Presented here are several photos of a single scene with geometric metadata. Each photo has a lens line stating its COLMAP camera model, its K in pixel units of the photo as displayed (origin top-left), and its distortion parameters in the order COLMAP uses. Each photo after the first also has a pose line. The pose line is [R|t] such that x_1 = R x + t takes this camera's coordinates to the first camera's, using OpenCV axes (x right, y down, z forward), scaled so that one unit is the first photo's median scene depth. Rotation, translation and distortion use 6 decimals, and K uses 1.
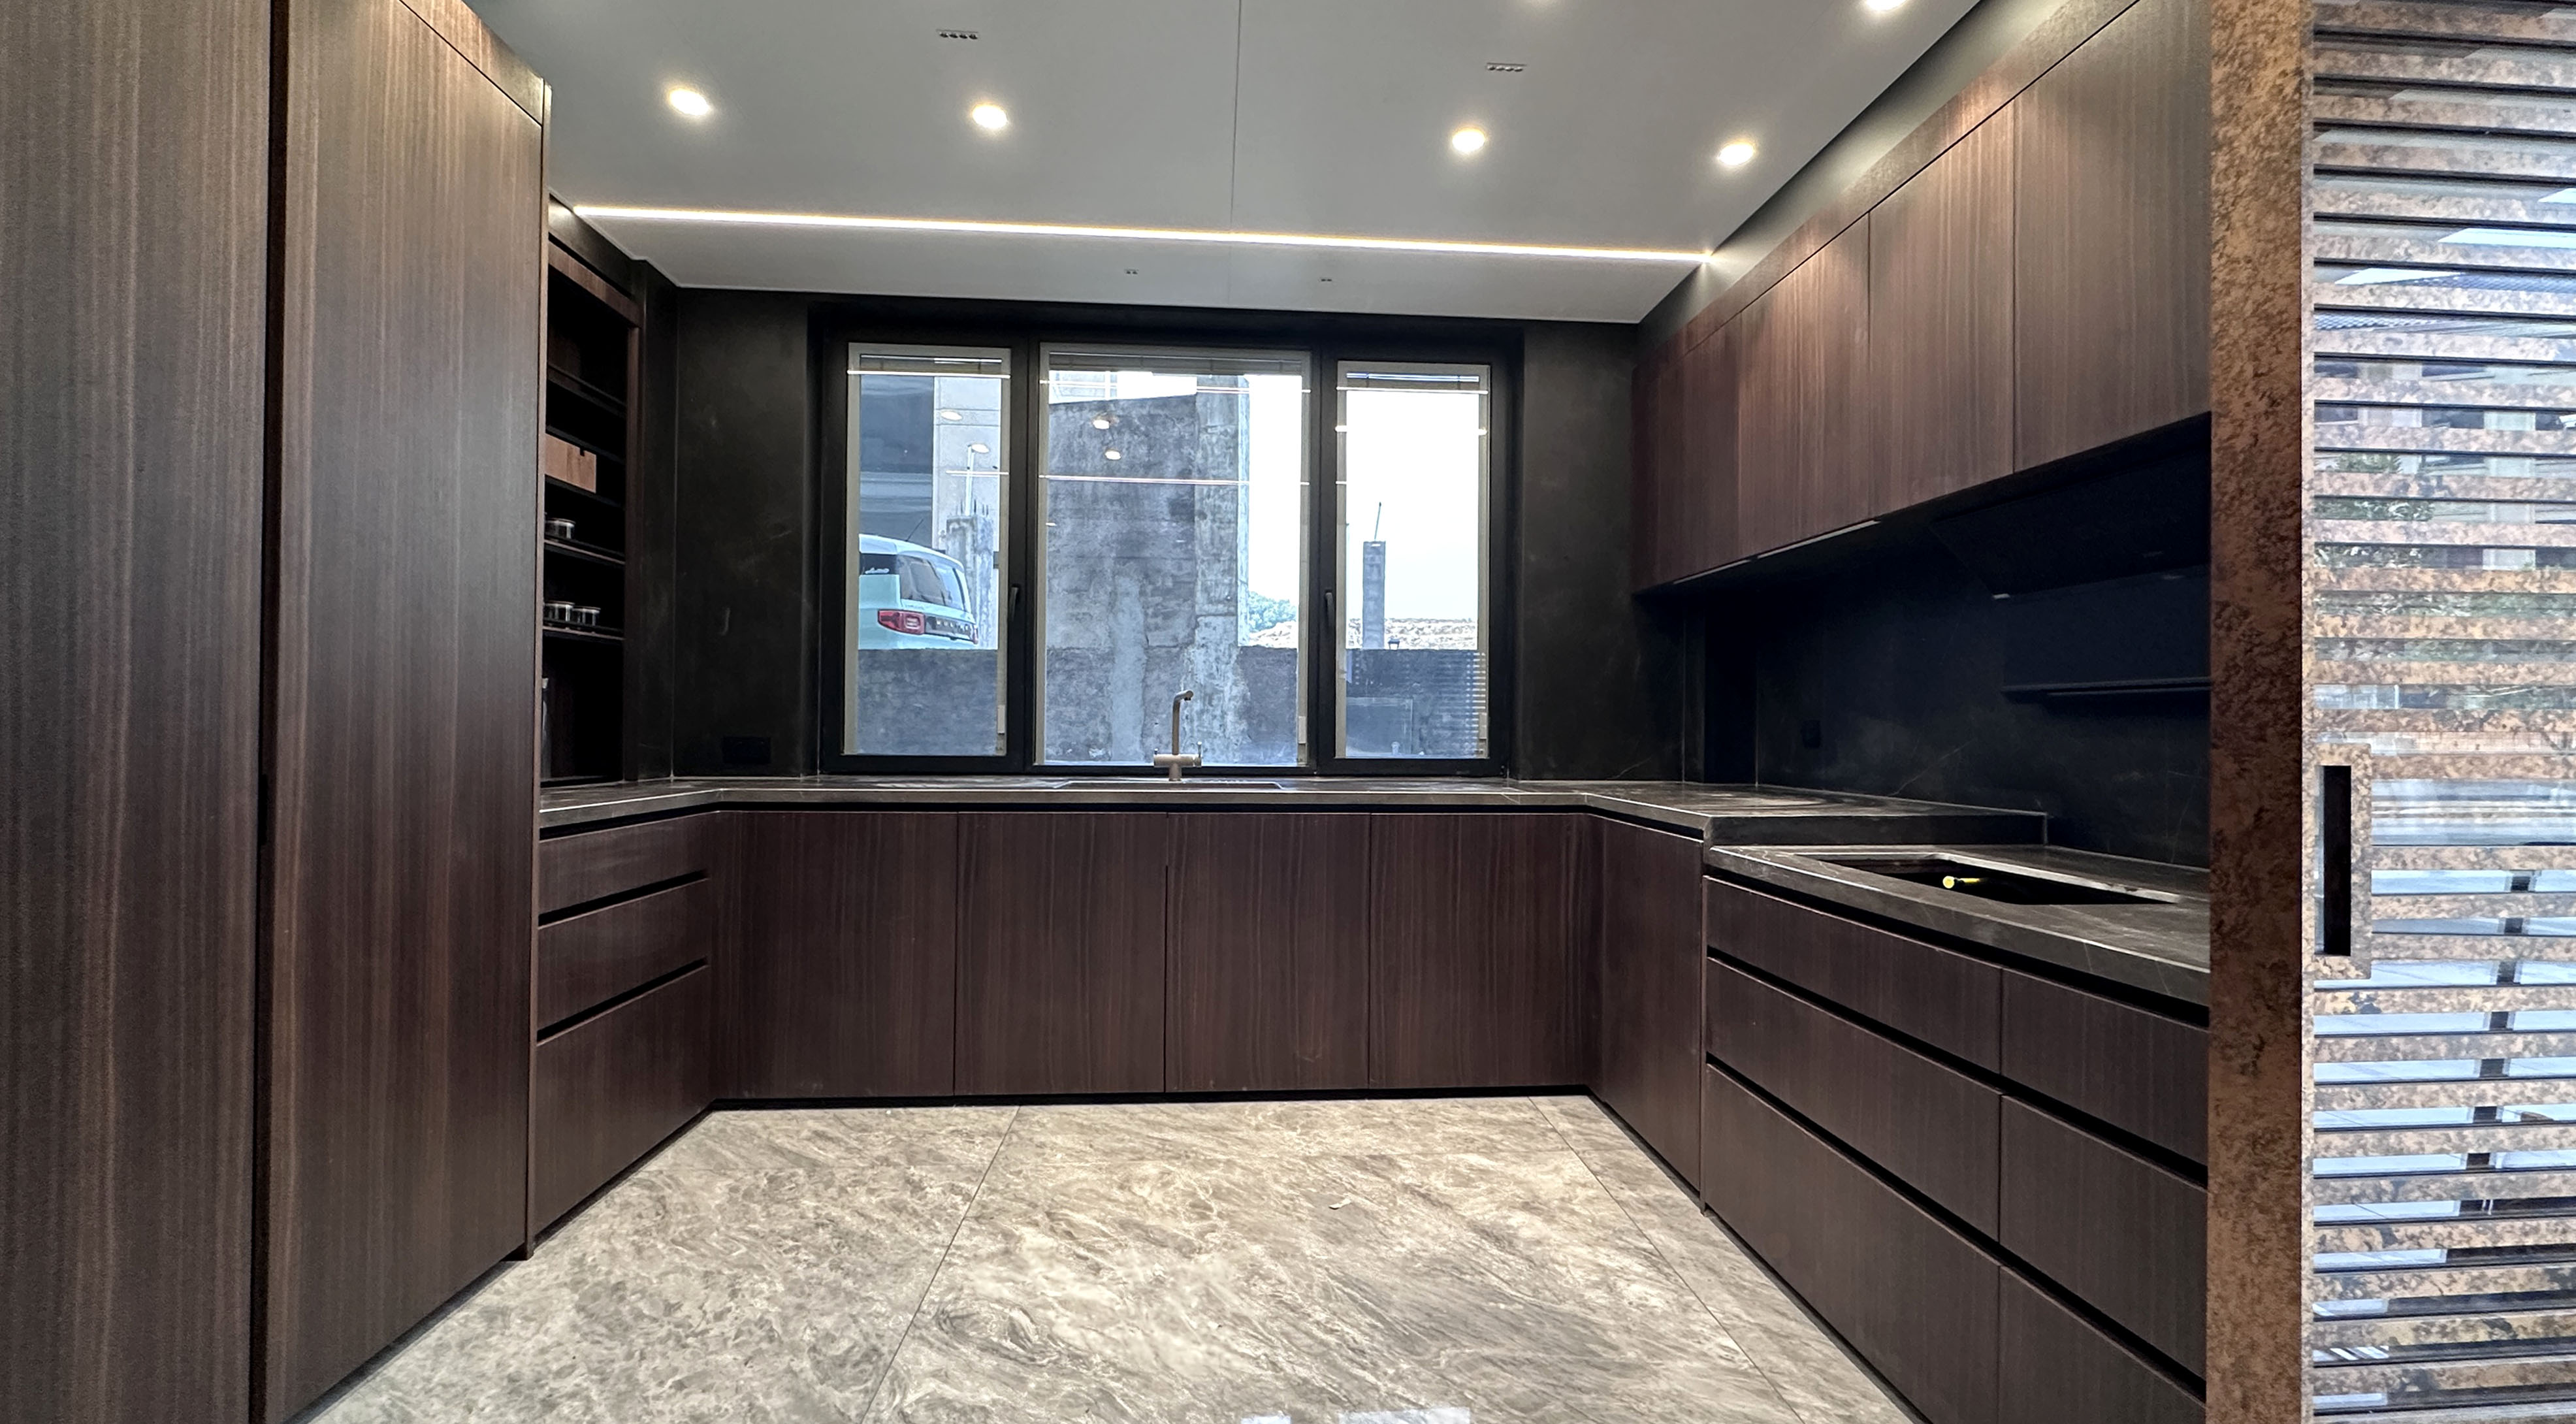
lens RADIAL K [[1064.7, 0, 1288.0], [0, 1064.7, 712.0], [0, 0, 1]] dist [-0.001284, -0.000285]
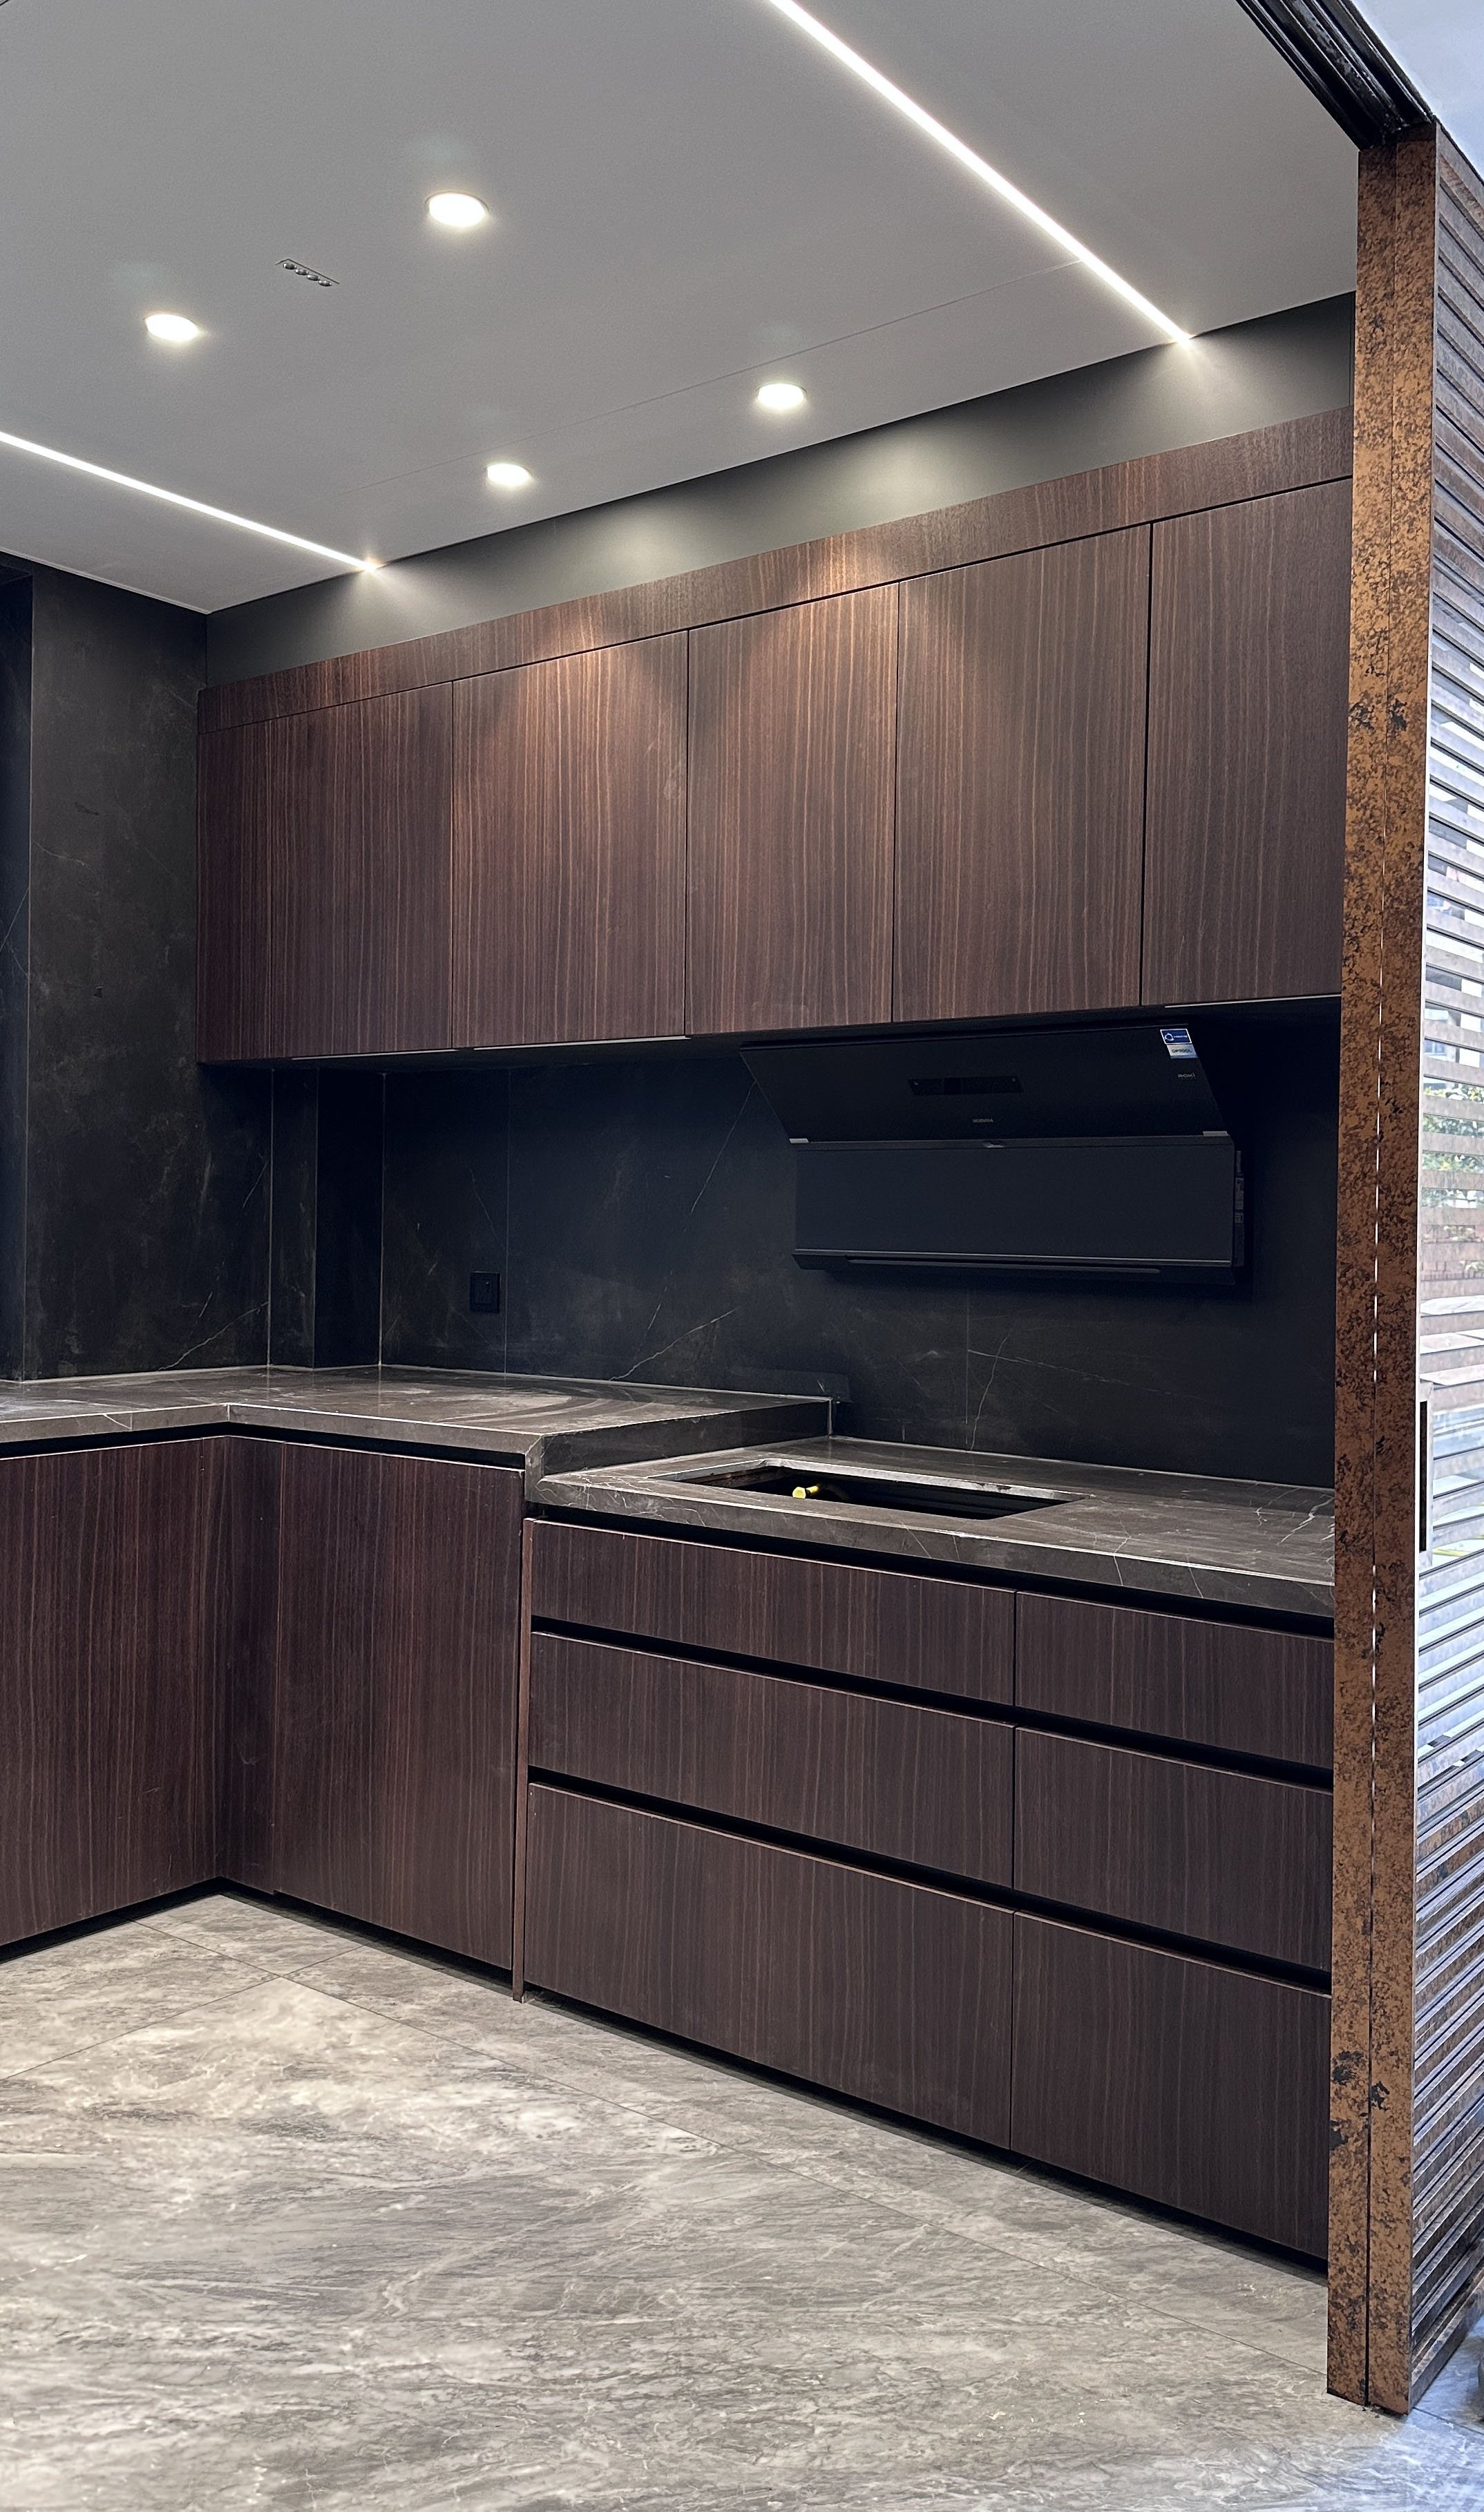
lens RADIAL K [[1960.8, 0, 750.4], [0, 1960.8, 1205.7], [0, 0, 1]] dist [0.128388, -0.160401]
pose [[0.670869, 0.004657, 0.741561, -0.529249], [-0.016938, 0.999816, 0.009044, -0.076913], [-0.741382, -0.018628, 0.670825, 0.002570]]
